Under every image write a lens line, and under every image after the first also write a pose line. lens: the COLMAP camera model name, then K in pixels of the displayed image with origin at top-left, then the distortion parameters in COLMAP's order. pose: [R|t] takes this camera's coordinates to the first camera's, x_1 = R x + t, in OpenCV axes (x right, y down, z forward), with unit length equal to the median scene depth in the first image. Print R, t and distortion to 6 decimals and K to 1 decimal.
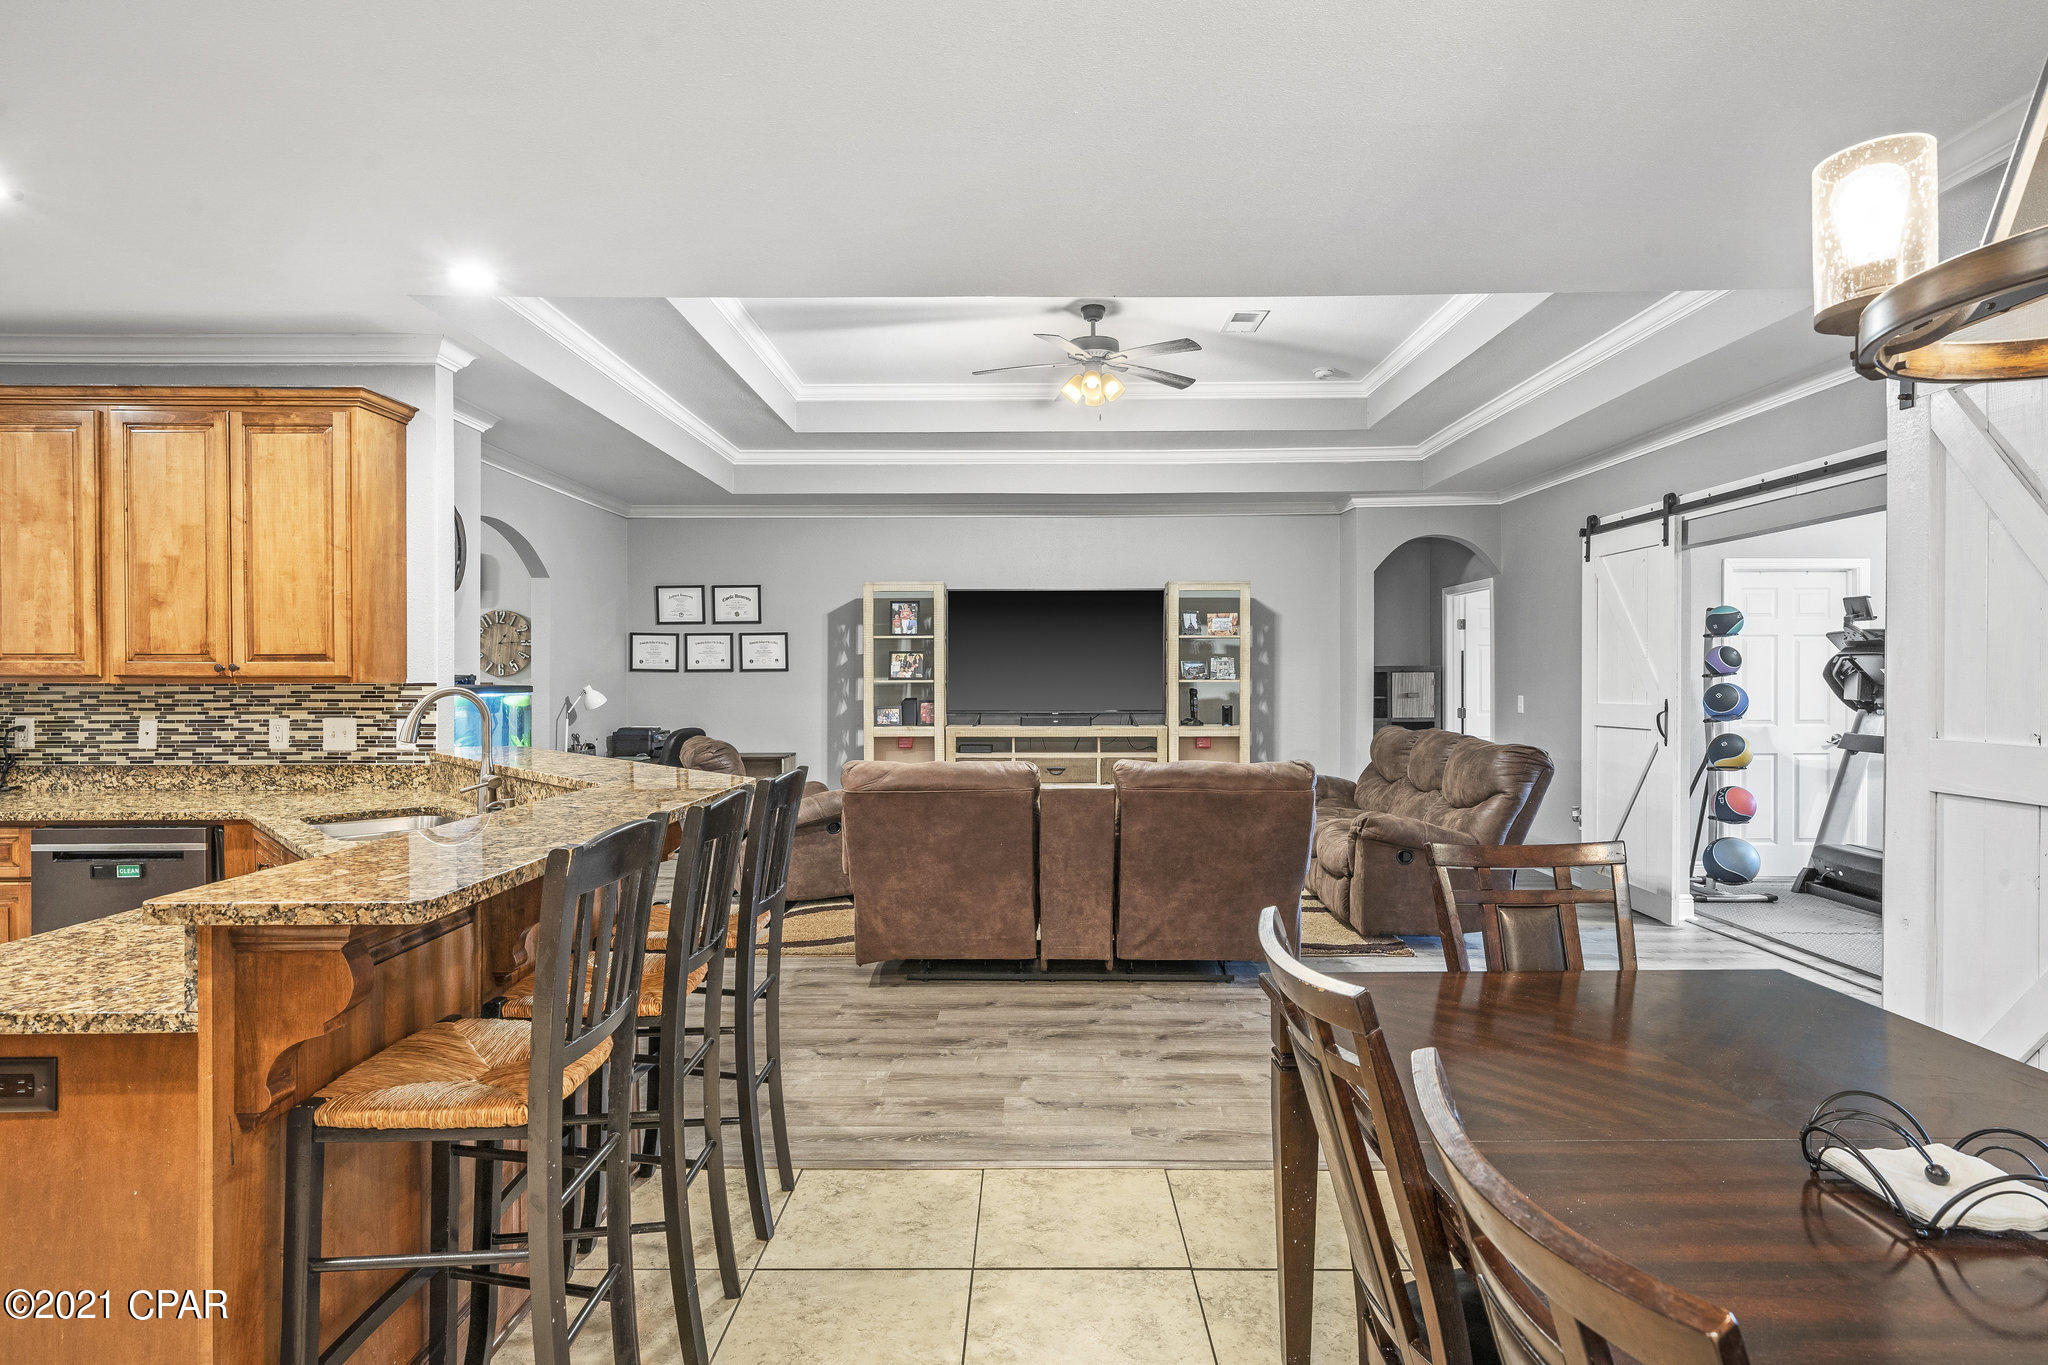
lens RADIAL K [[1041.3, 0, 1027.7], [0, 1041.3, 683.1], [0, 0, 1]] dist [0.004094, 0.002267]
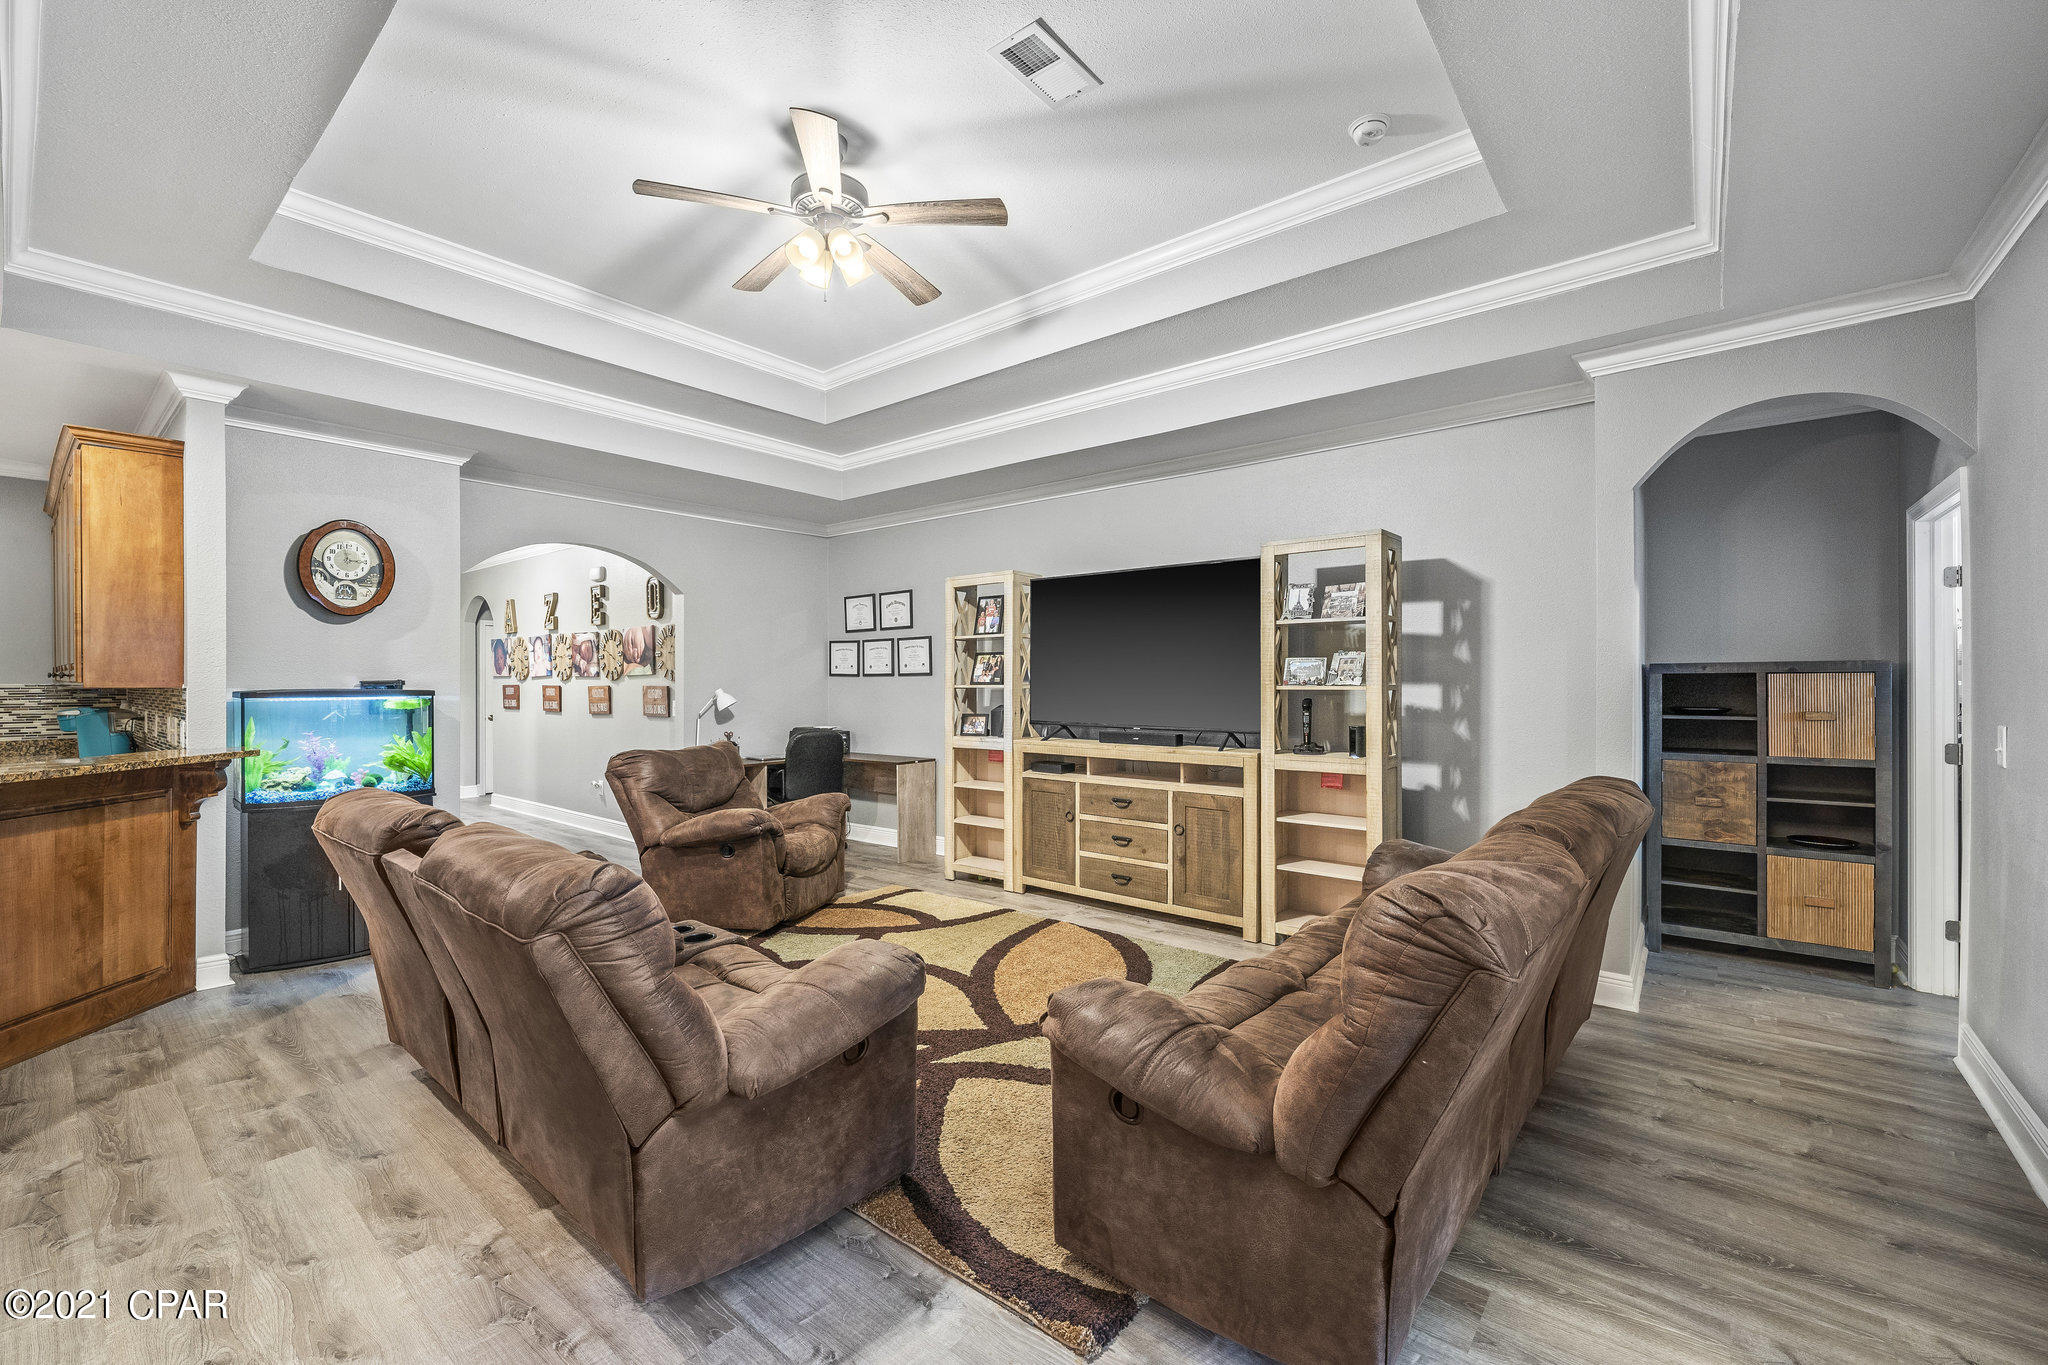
lens RADIAL K [[843.8, 0, 1024.0], [0, 843.8, 682.5], [0, 0, 1]] dist [-0.002372, -0.000075]
pose [[0.779143, 0.001601, -0.626845, 0.670762], [-0.003293, 0.999993, -0.001539, -0.007440], [0.626838, 0.003263, 0.779143, 0.858582]]
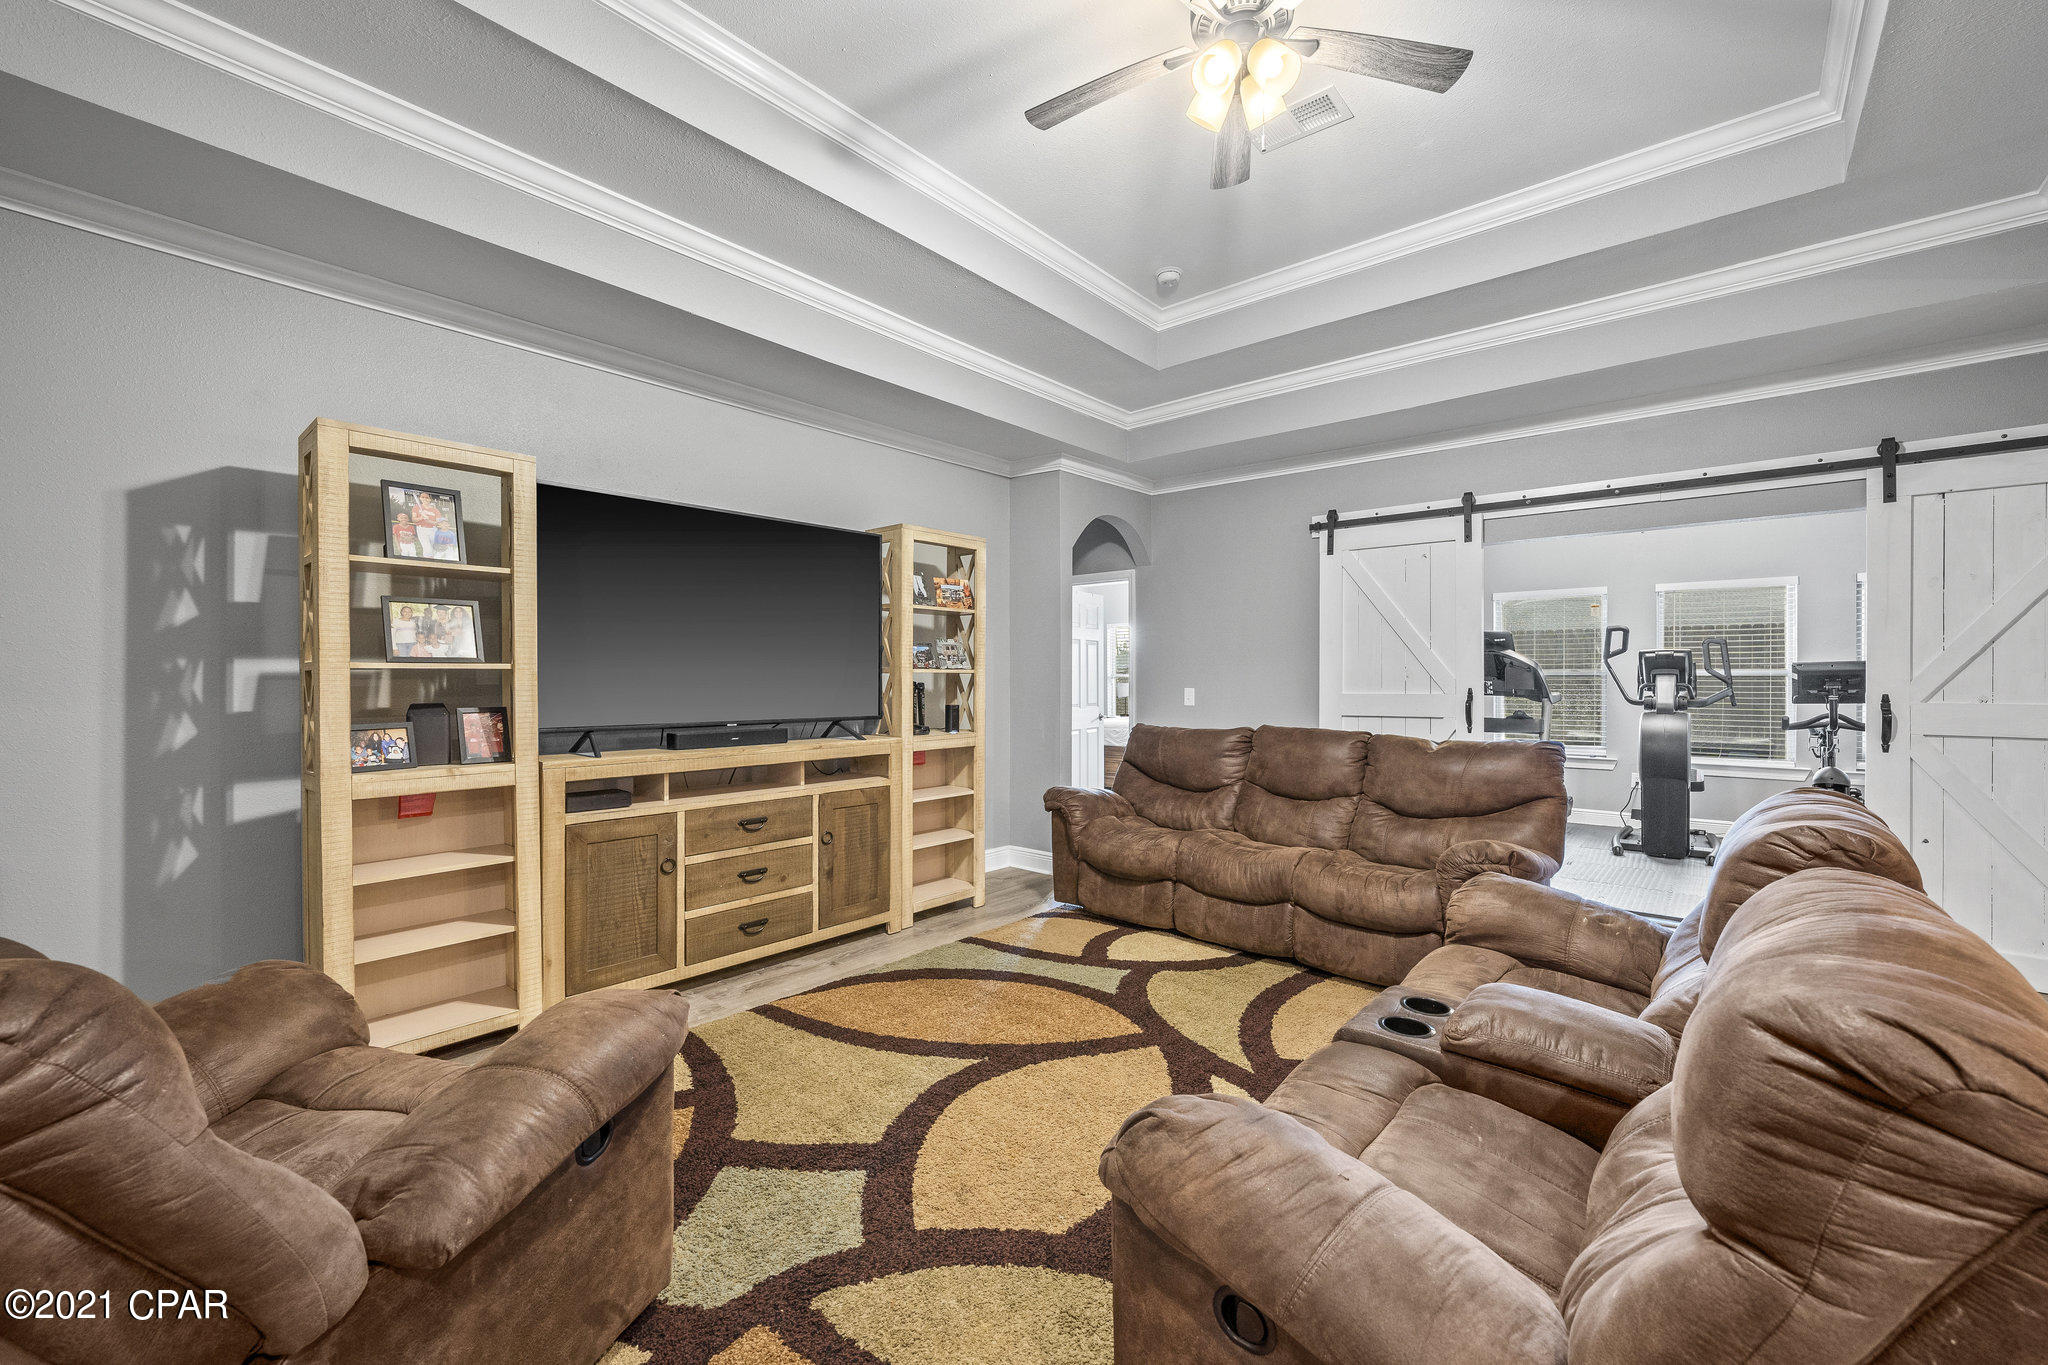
lens RADIAL K [[830.0, 0, 1029.7], [0, 830.0, 681.9], [0, 0, 1]] dist [-0.007917, 0.000180]
pose [[0.645761, -0.000732, 0.763539, -0.413466], [0.002814, 0.999995, -0.001421, 0.011653], [-0.763535, 0.003066, 0.645760, 1.081229]]
